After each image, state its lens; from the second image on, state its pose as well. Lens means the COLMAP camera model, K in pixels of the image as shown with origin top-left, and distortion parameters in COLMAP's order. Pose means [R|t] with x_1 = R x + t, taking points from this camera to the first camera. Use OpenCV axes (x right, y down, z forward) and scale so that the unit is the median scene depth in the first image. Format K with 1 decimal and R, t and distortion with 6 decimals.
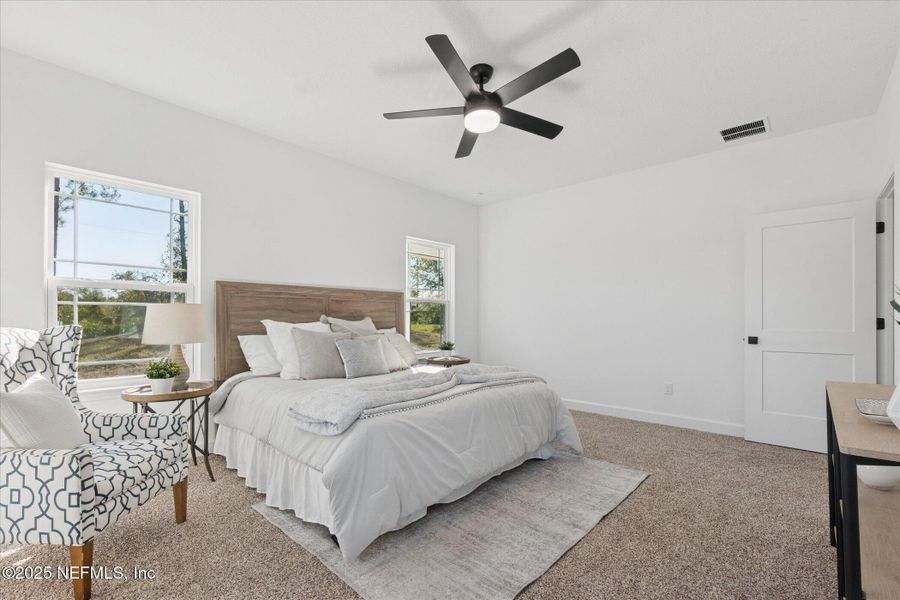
lens RADIAL K [[383.7, 0, 448.6], [0, 383.7, 315.6], [0, 0, 1]] dist [0.000746, 0.000055]
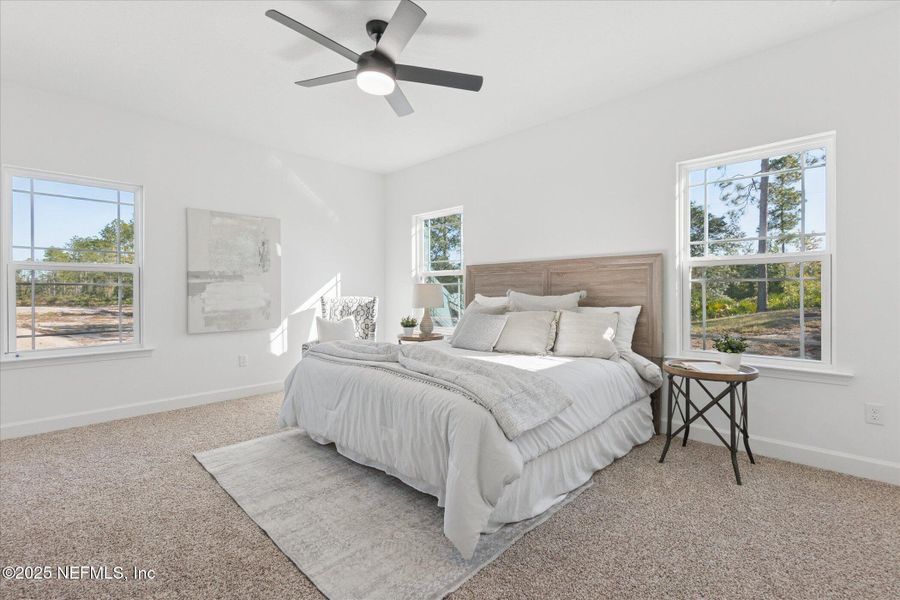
lens RADIAL K [[413.2, 0, 451.2], [0, 413.2, 290.5], [0, 0, 1]] dist [0.000727, 0.000112]
pose [[-0.016458, -0.008069, -0.999832, 0.889157], [0.006770, 0.999944, -0.008182, 0.010702], [0.999842, -0.006904, -0.016402, 0.977145]]
